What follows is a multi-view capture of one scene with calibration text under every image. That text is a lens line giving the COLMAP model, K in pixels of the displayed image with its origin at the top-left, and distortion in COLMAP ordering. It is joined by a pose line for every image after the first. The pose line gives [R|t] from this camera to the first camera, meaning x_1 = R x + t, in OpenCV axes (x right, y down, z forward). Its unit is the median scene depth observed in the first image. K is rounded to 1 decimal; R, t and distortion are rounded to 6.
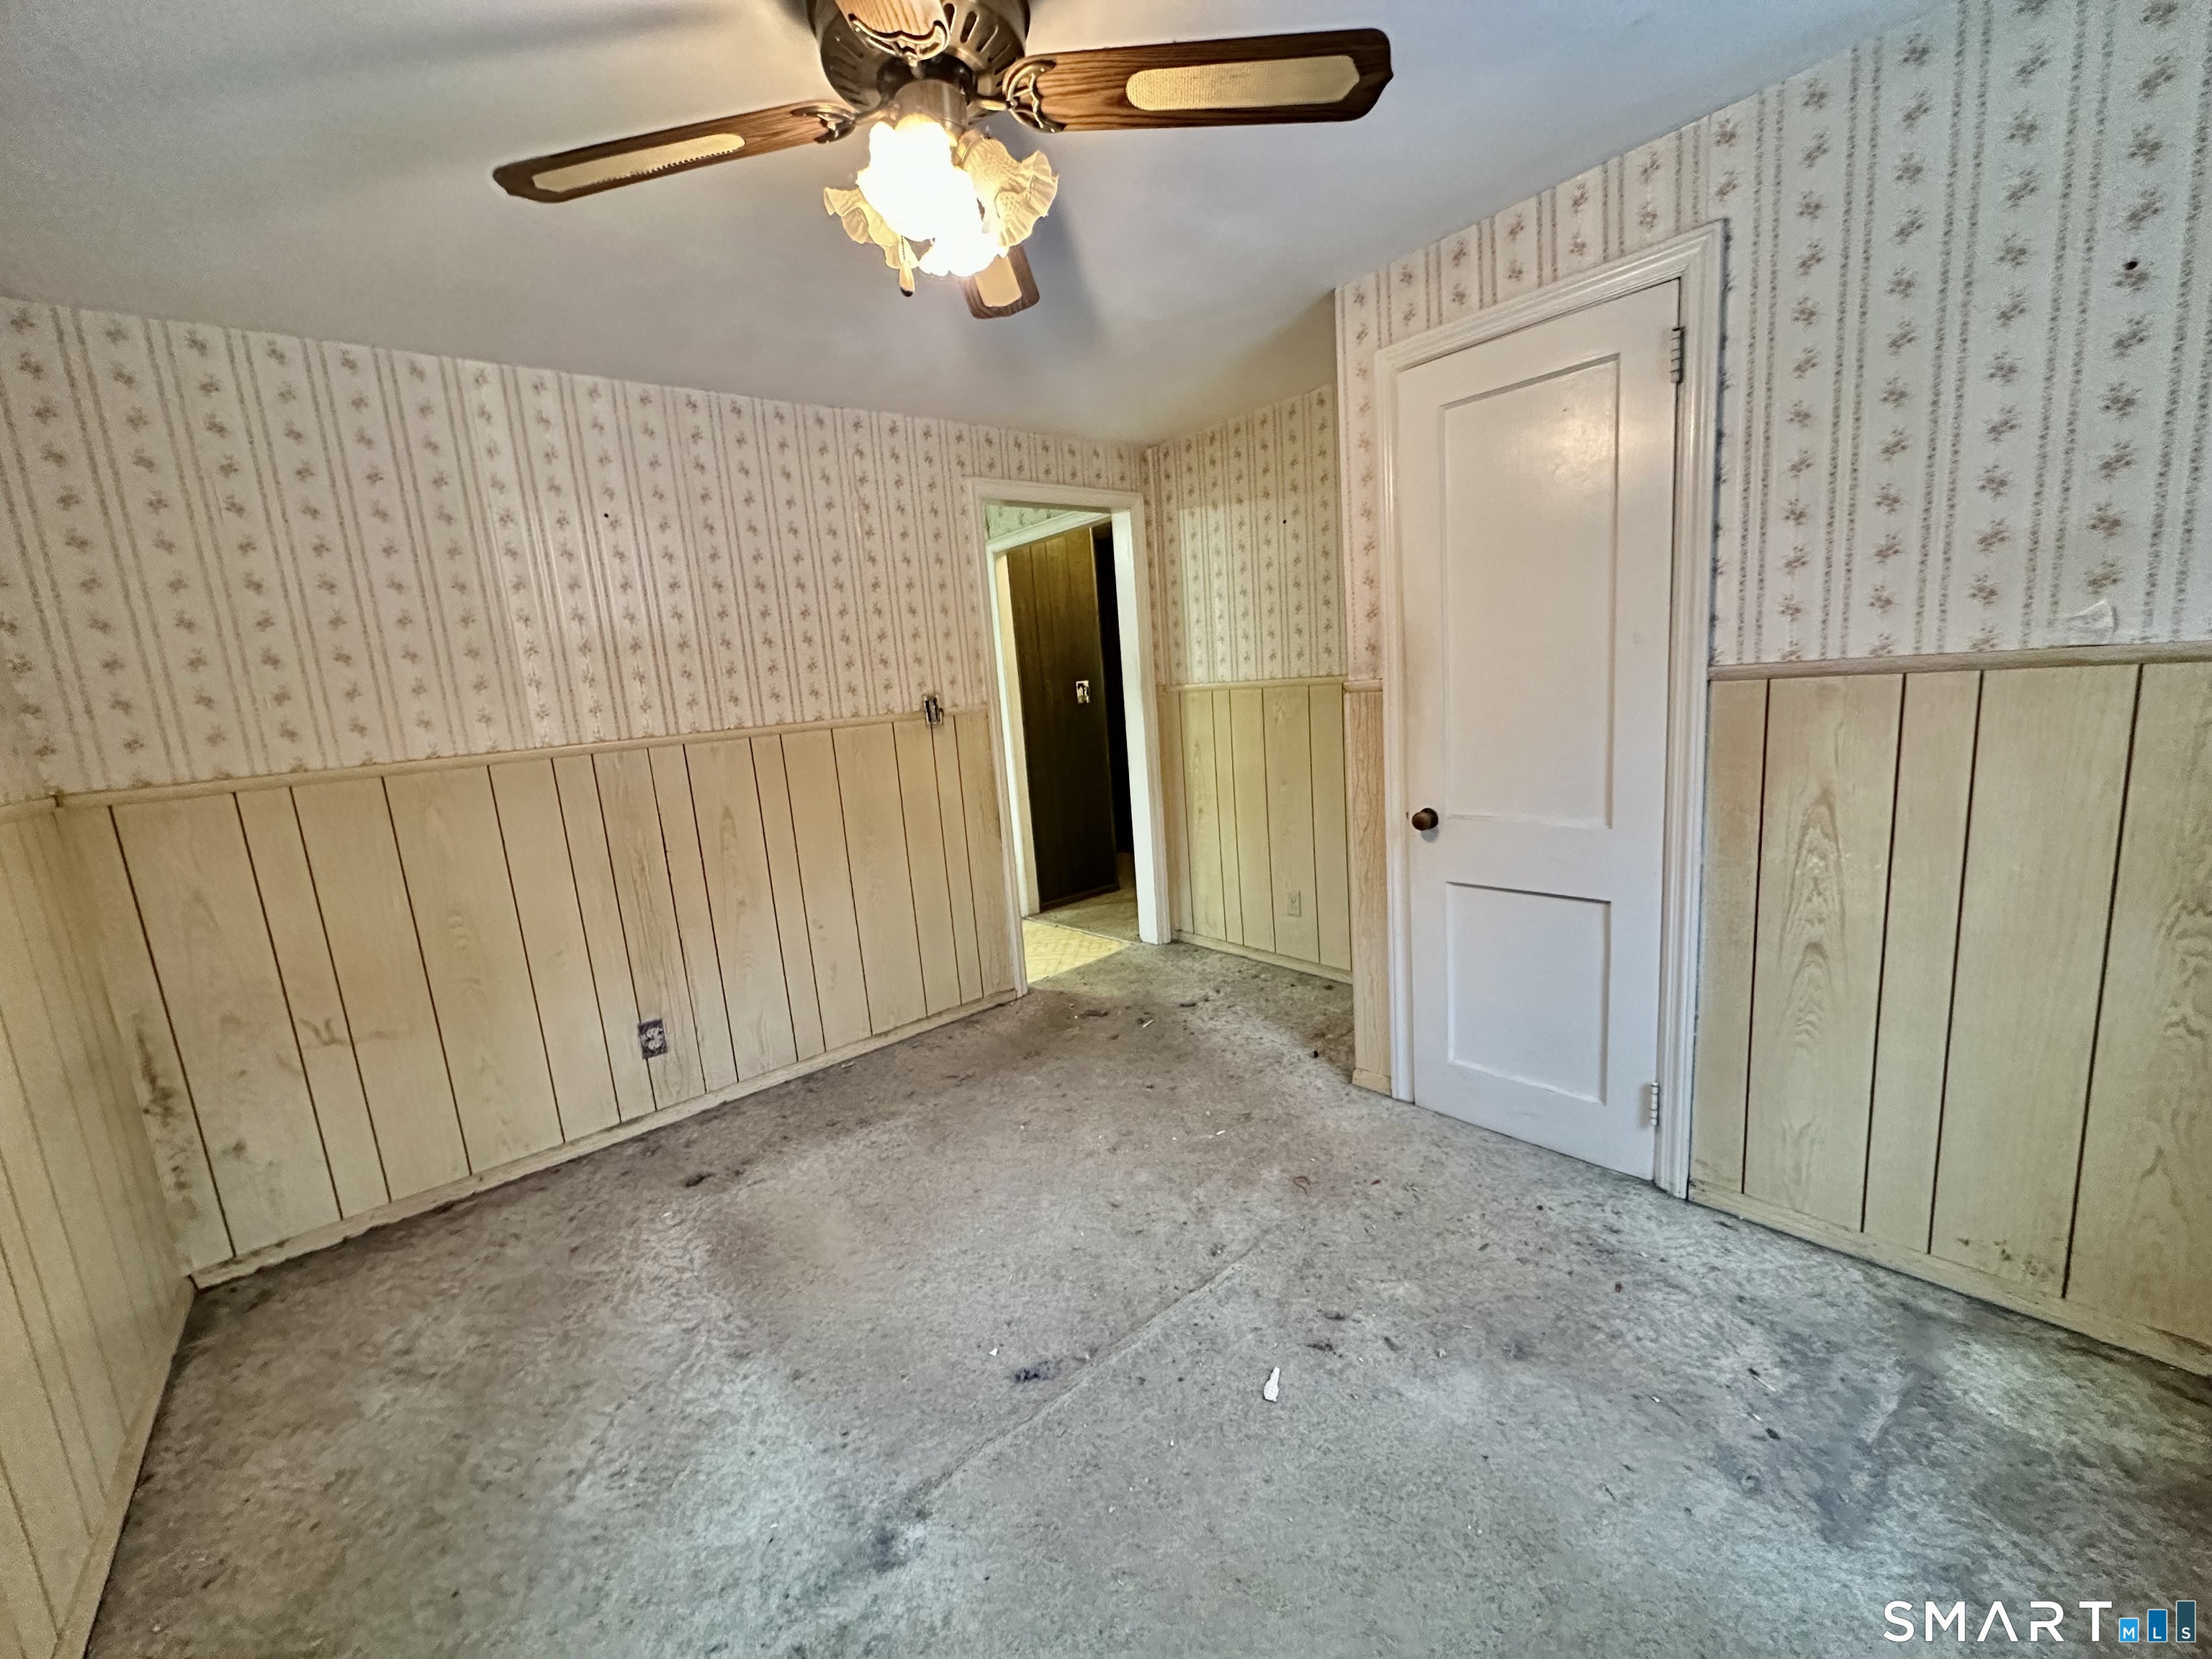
lens RADIAL K [[881.3, 0, 1103.8], [0, 881.3, 831.5], [0, 0, 1]] dist [-0.004740, 0.000255]
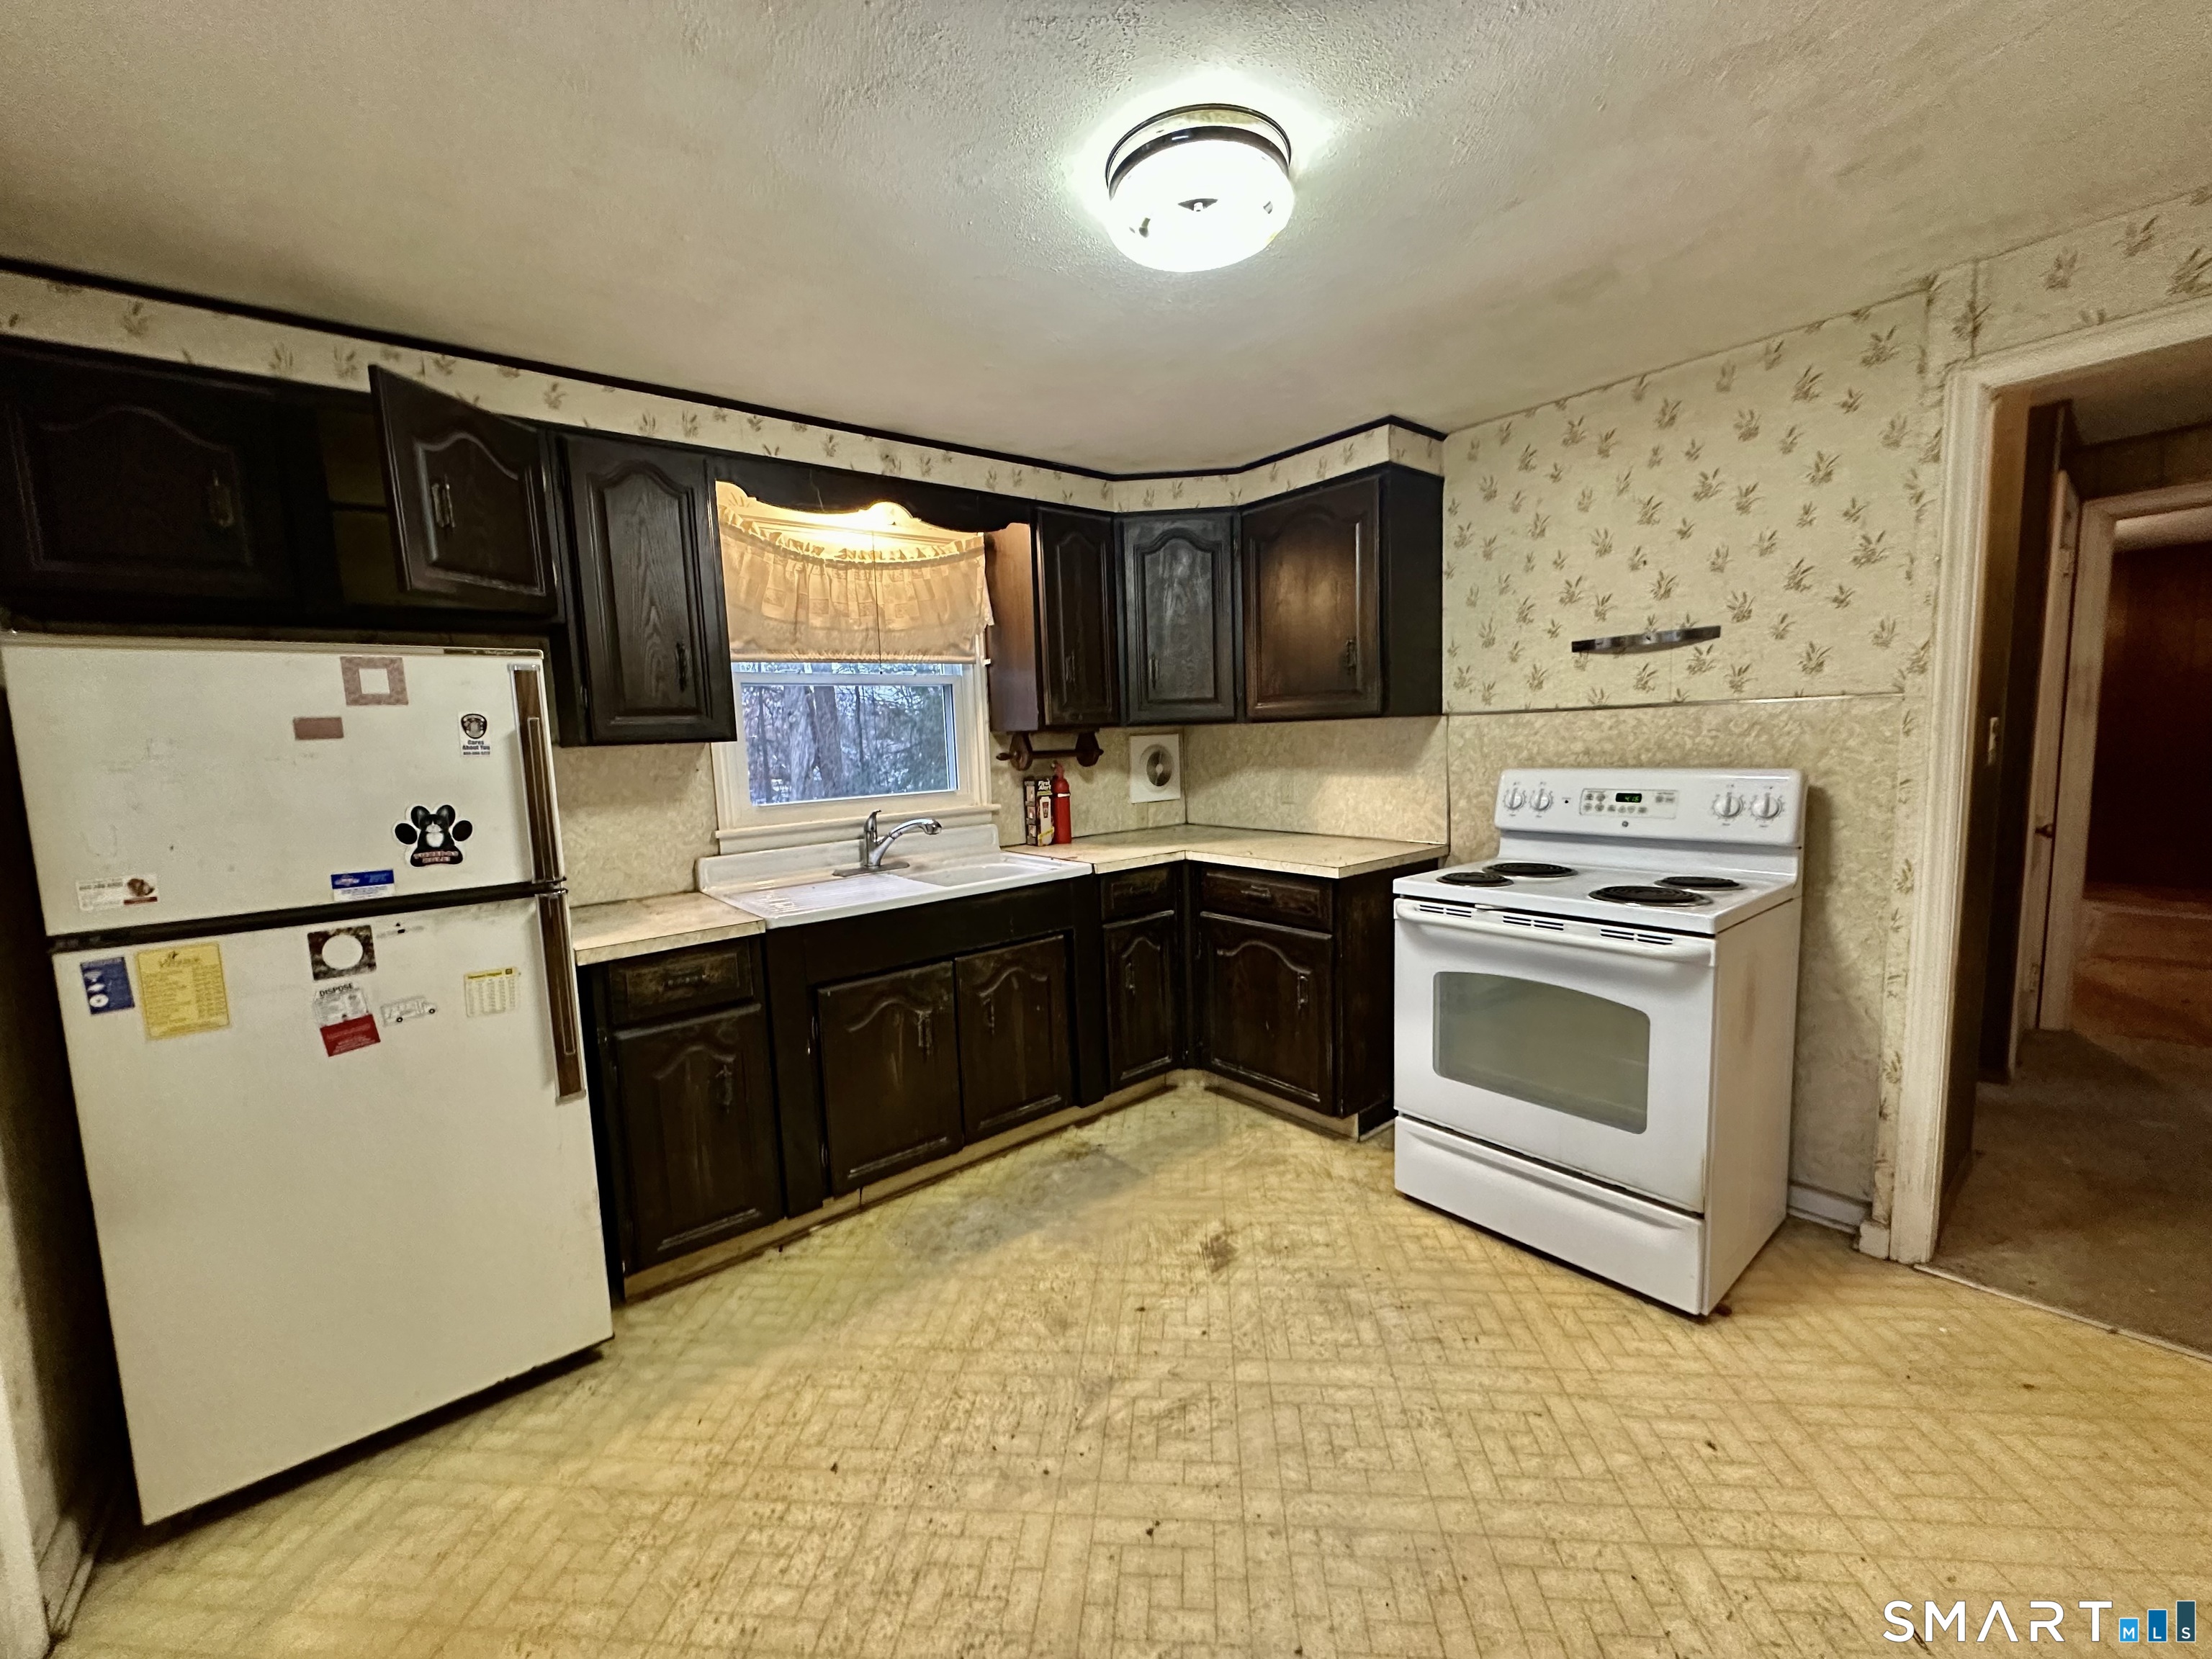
lens RADIAL K [[881.3, 0, 1103.8], [0, 881.3, 831.5], [0, 0, 1]] dist [-0.004740, 0.000255]
pose [[0.999114, 0.041634, -0.006129, -0.614243], [-0.041954, 0.996802, -0.068018, -0.082504], [0.003277, 0.068215, 0.997665, 0.719403]]
